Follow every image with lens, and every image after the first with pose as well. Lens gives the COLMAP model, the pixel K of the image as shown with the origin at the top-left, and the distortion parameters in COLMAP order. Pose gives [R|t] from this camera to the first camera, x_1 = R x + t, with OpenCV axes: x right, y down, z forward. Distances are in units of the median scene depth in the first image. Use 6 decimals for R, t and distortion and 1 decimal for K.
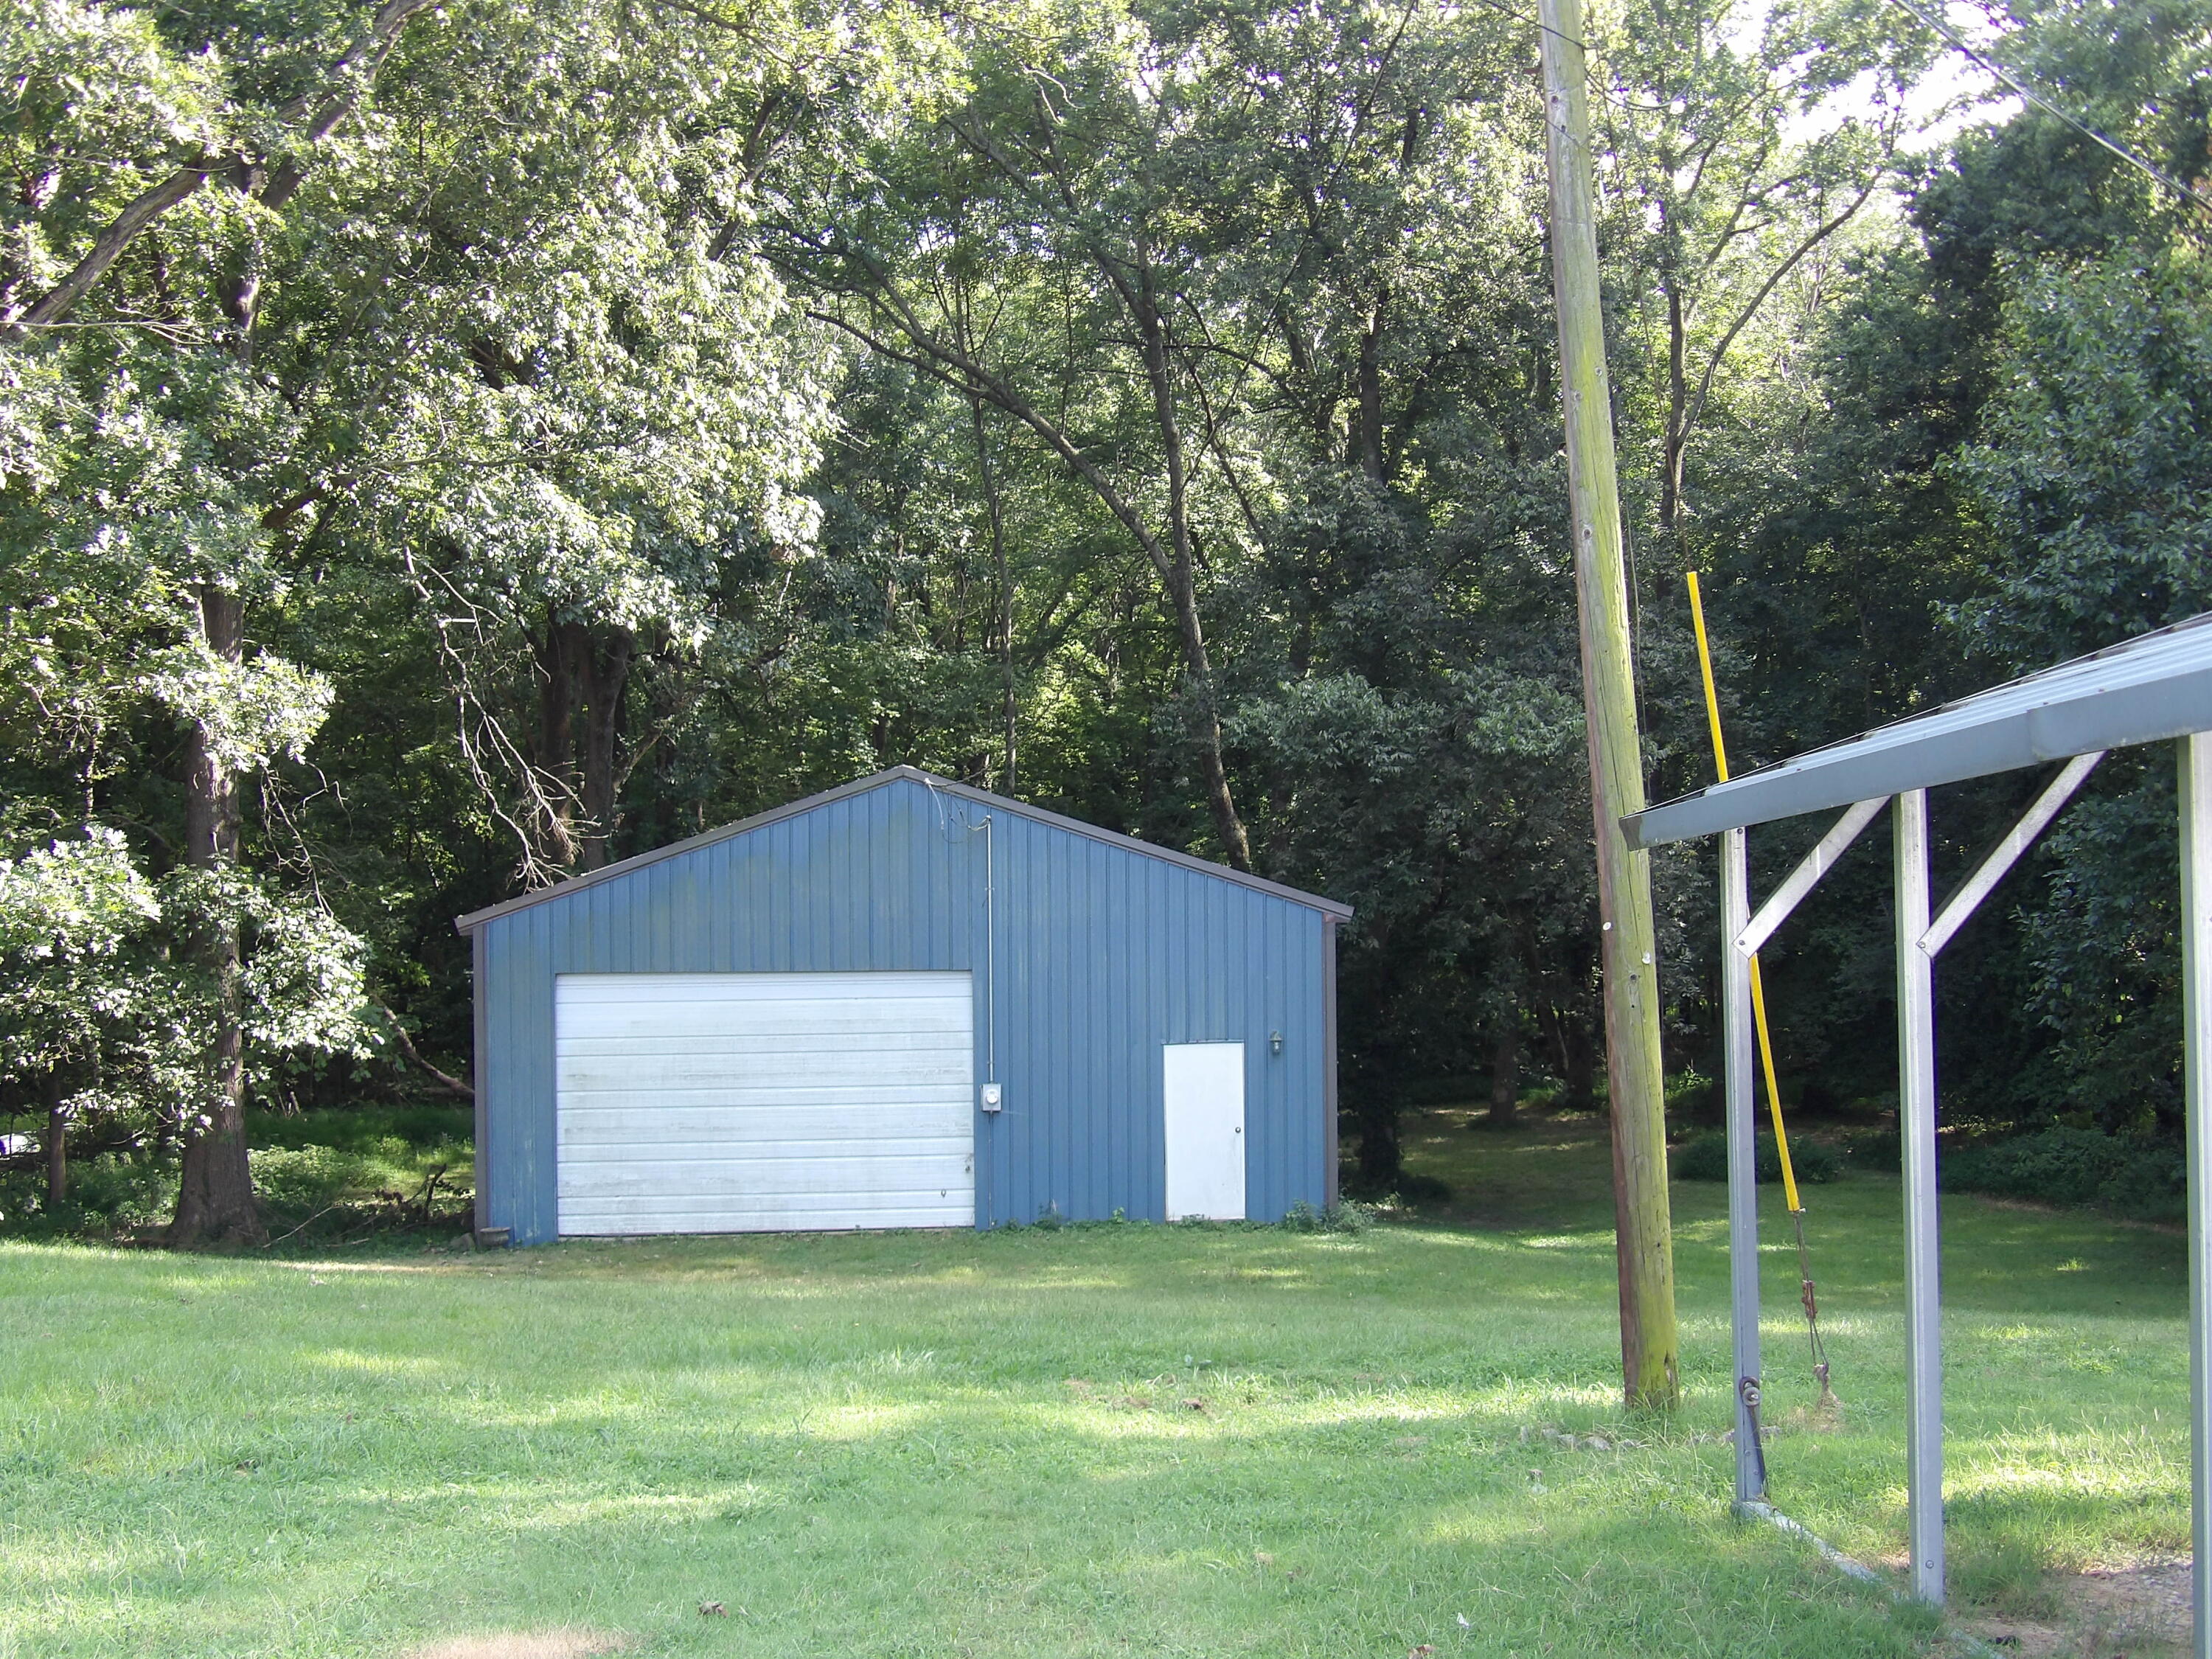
lens RADIAL K [[3060.4, 0, 1113.1], [0, 3060.4, 851.5], [0, 0, 1]] dist [-0.078488, 0.000000]
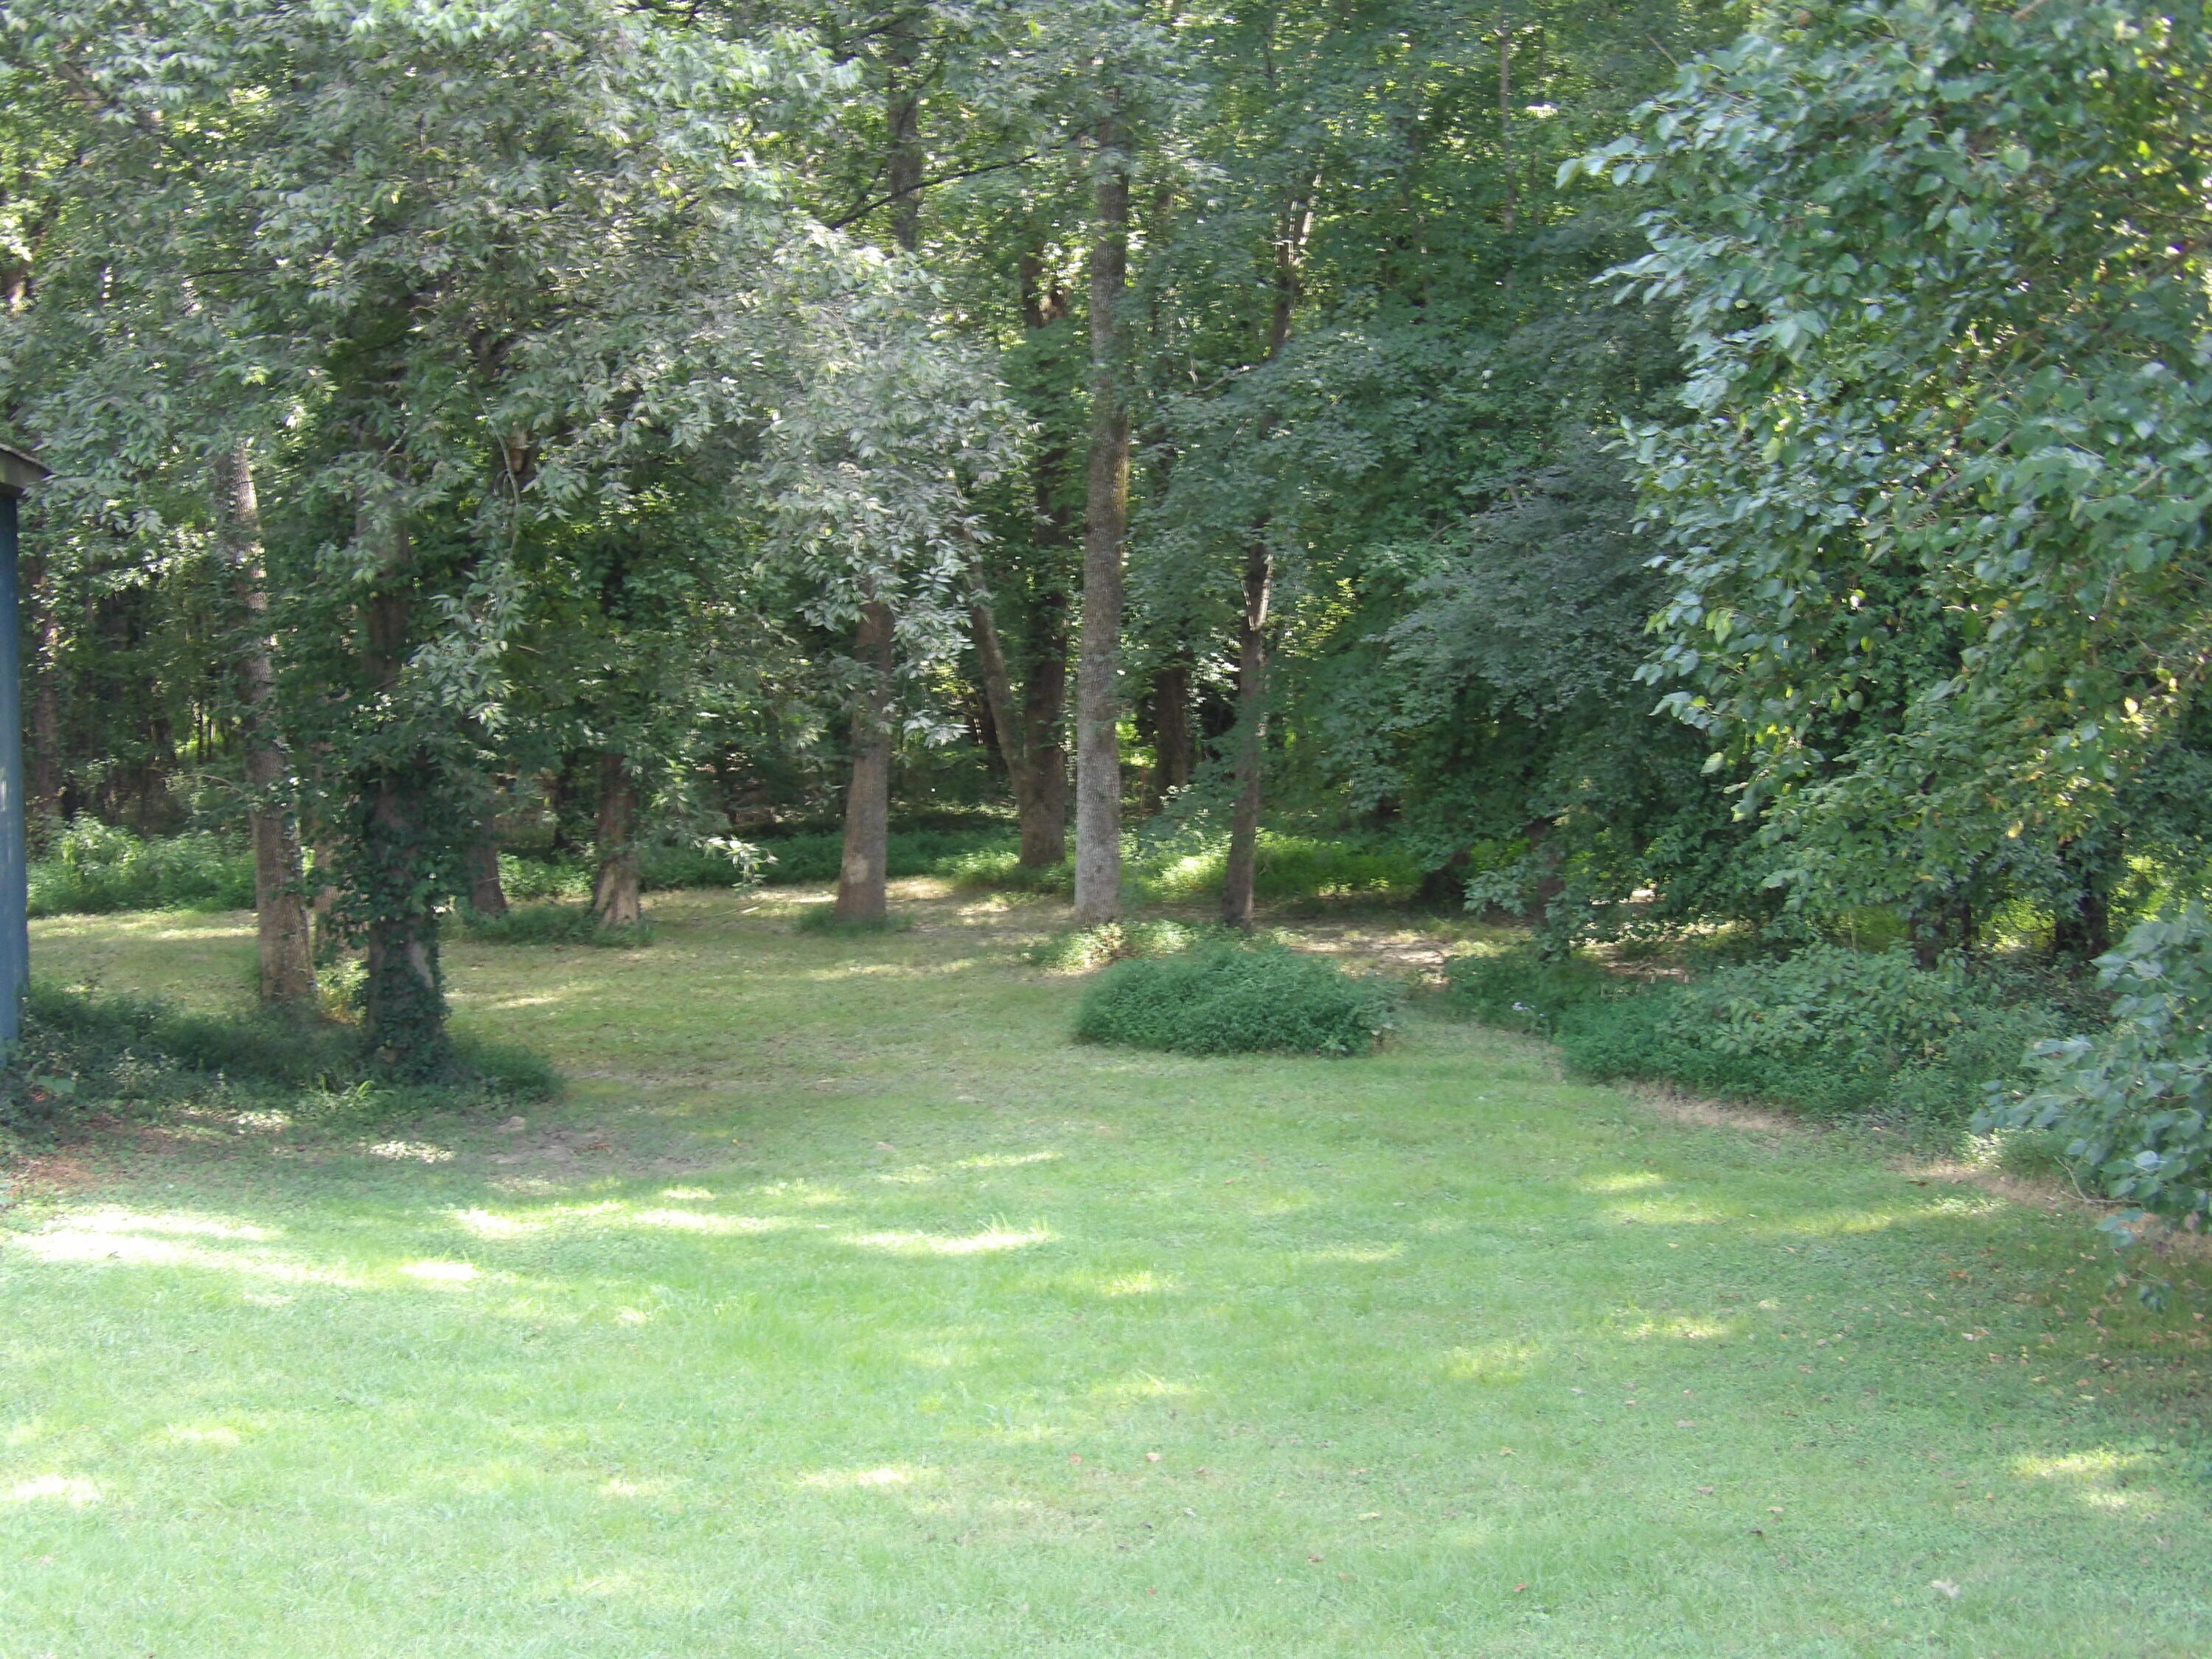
lens RADIAL K [[4207.3, 0, 1099.5], [0, 4207.3, 826.3], [0, 0, 1]] dist [0.039823, 0.000000]
pose [[0.996291, 0.000713, 0.086045, 0.178964], [-0.007075, 0.997258, 0.073659, 0.030434], [-0.085757, -0.073994, 0.993565, 0.448482]]
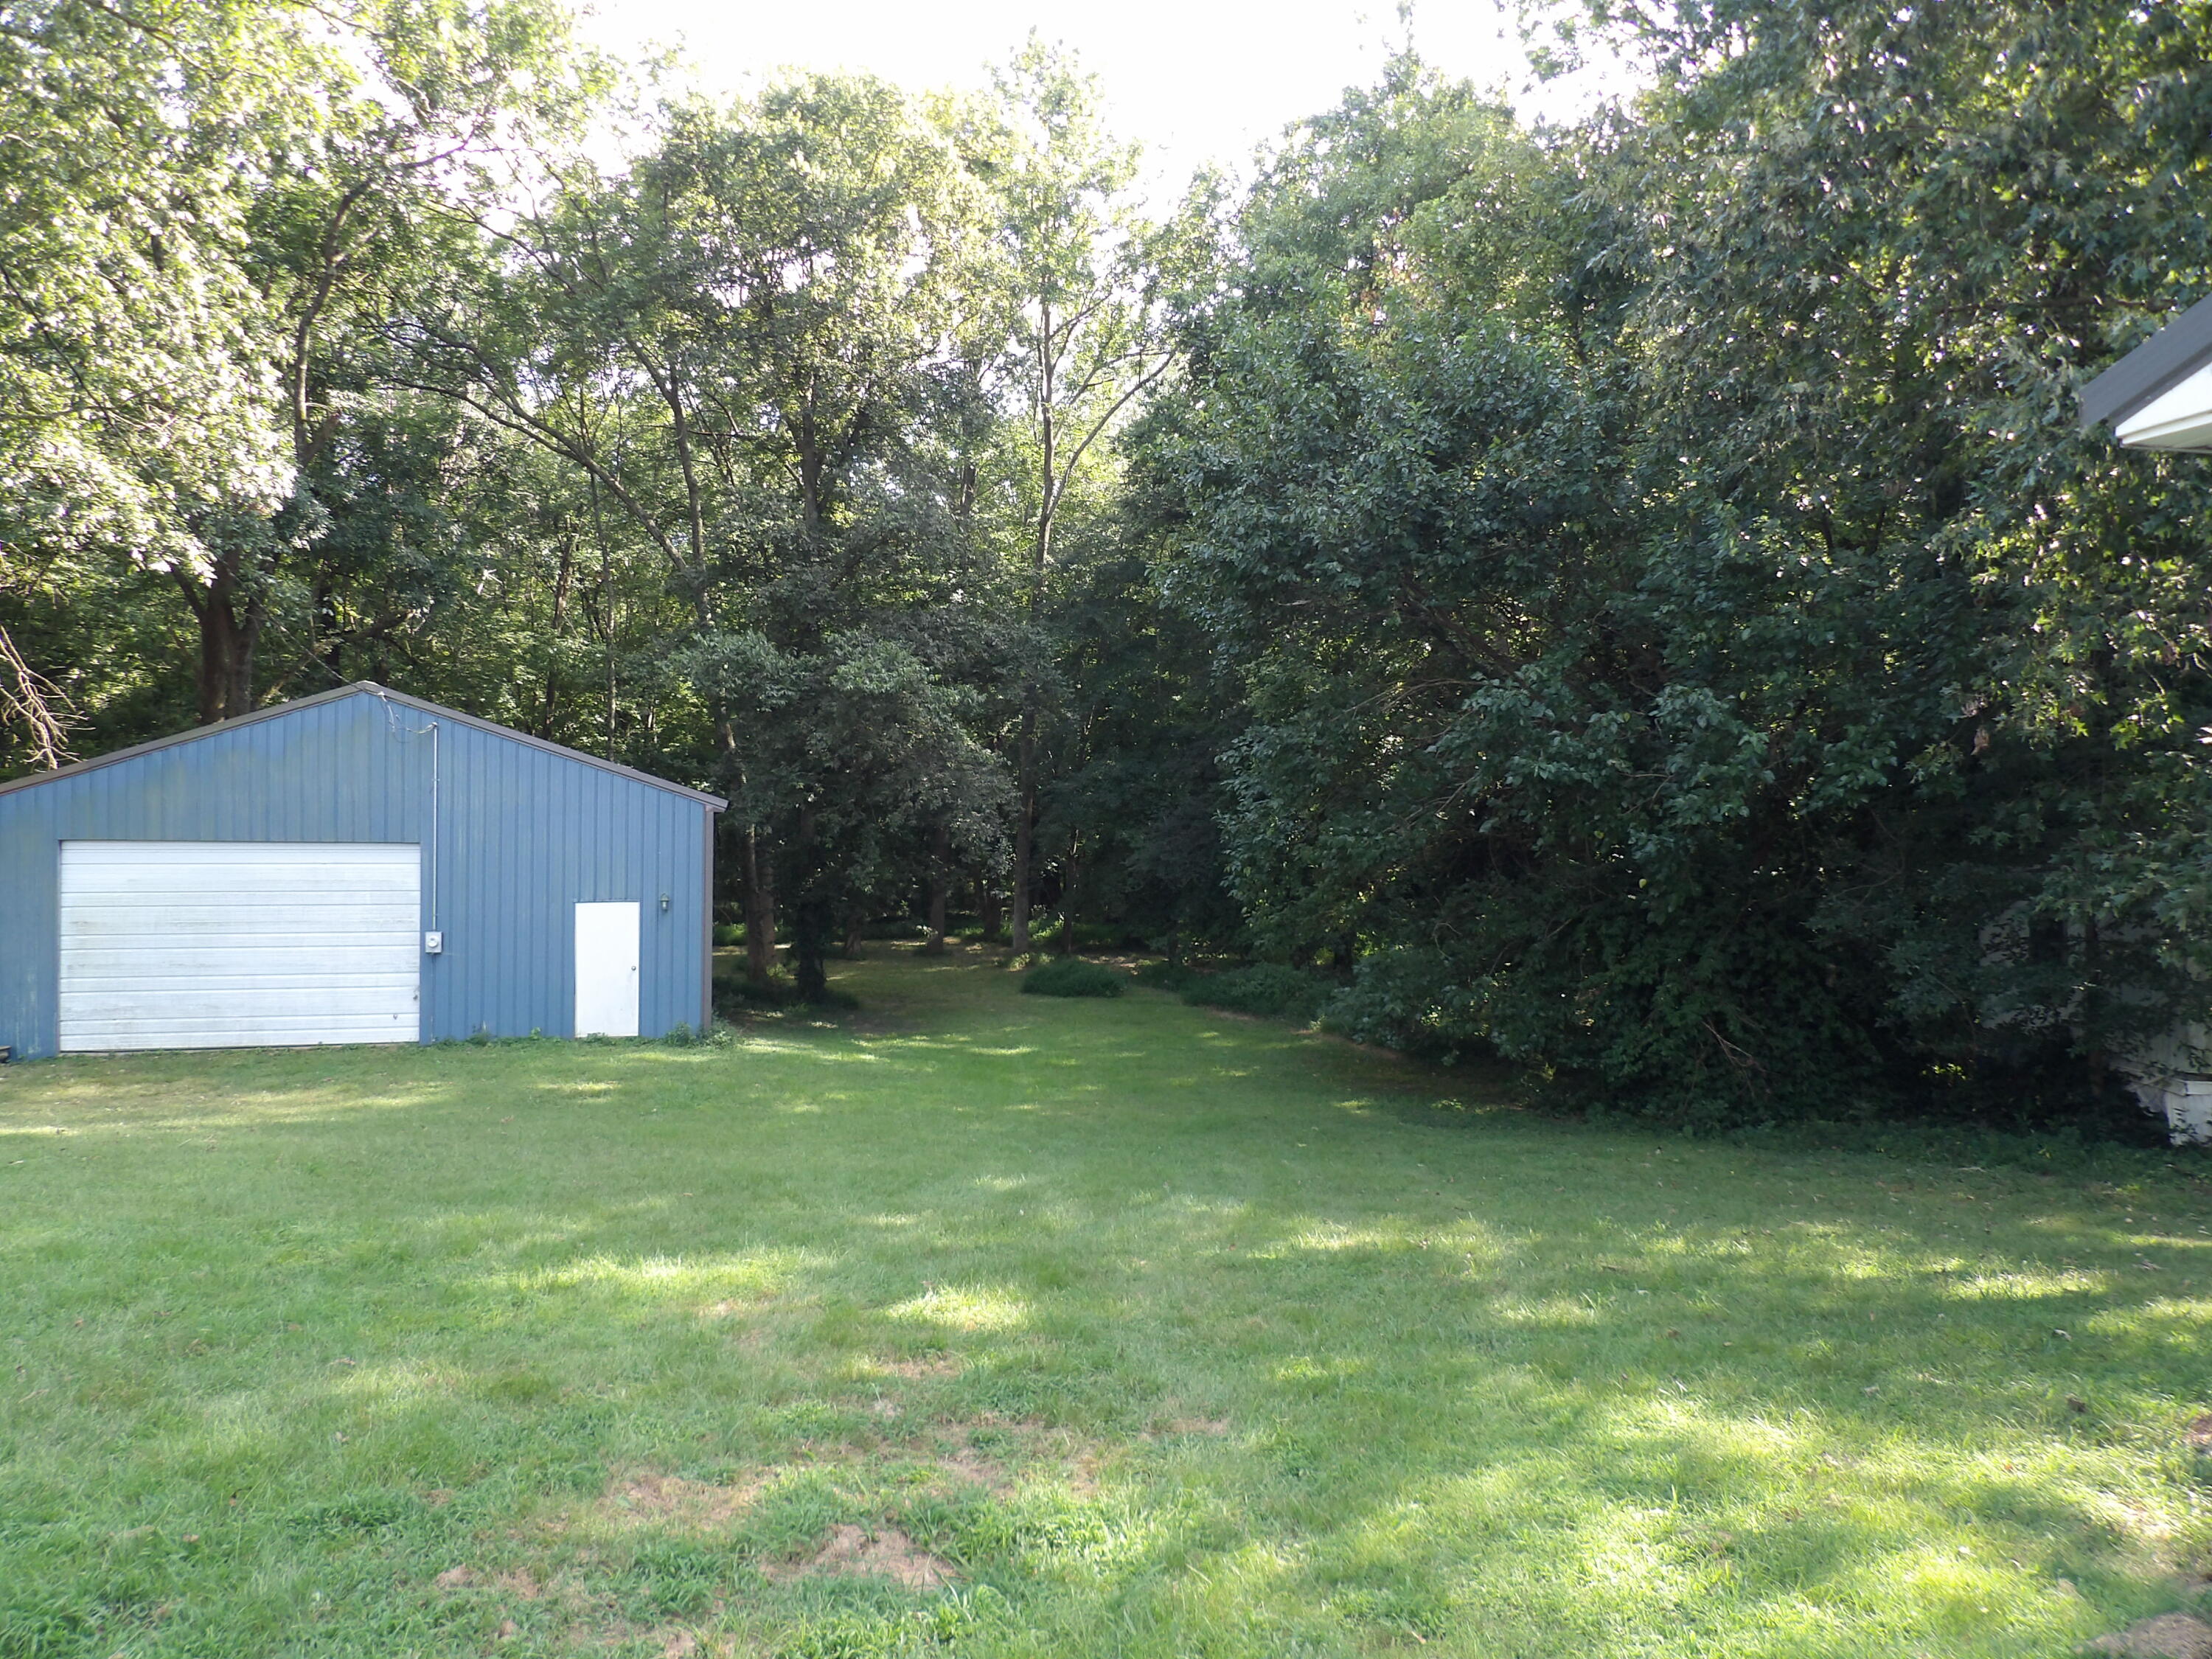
lens RADIAL K [[1605.3, 0, 1105.3], [0, 1605.3, 816.8], [0, 0, 1]] dist [-0.030018, 0.045868]
pose [[0.985162, 0.020067, 0.170448, 0.121467], [-0.022340, 0.999685, 0.011426, 0.013627], [-0.170165, -0.015064, 0.985300, 0.287855]]
